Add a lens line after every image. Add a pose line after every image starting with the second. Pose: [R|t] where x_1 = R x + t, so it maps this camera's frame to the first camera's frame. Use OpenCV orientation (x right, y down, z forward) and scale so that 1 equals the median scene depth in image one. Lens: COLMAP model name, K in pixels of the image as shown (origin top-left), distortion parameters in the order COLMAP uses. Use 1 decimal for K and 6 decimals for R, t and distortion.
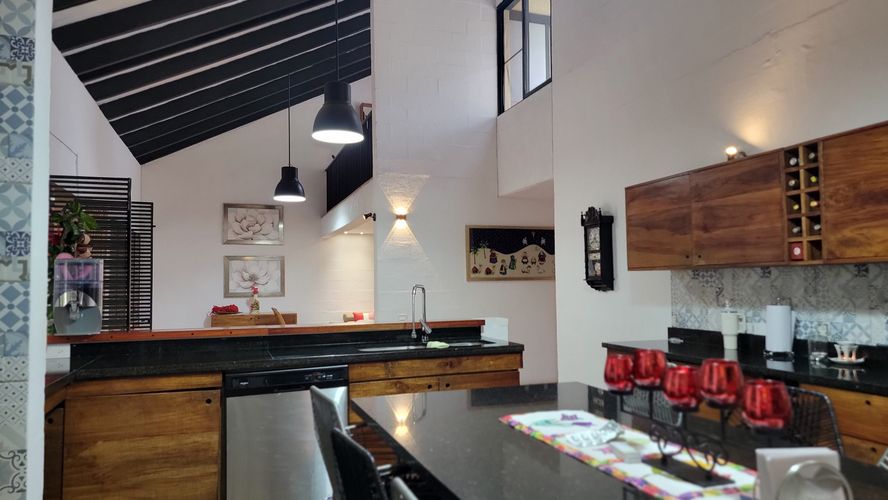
lens RADIAL K [[619.1, 0, 443.2], [0, 619.1, 248.7], [0, 0, 1]] dist [0.035710, -0.021288]
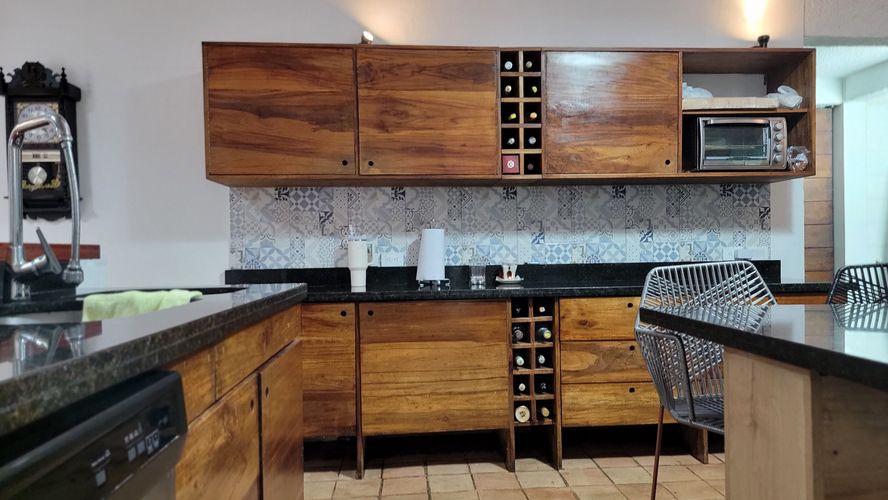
lens RADIAL K [[619.1, 0, 450.6], [0, 619.1, 264.8], [0, 0, 1]] dist [0.035710, -0.021288]
pose [[0.237287, -0.008413, 0.971403, -0.309597], [-0.042779, 0.998902, 0.019101, 0.123124], [-0.970497, -0.046088, 0.236667, 0.760819]]
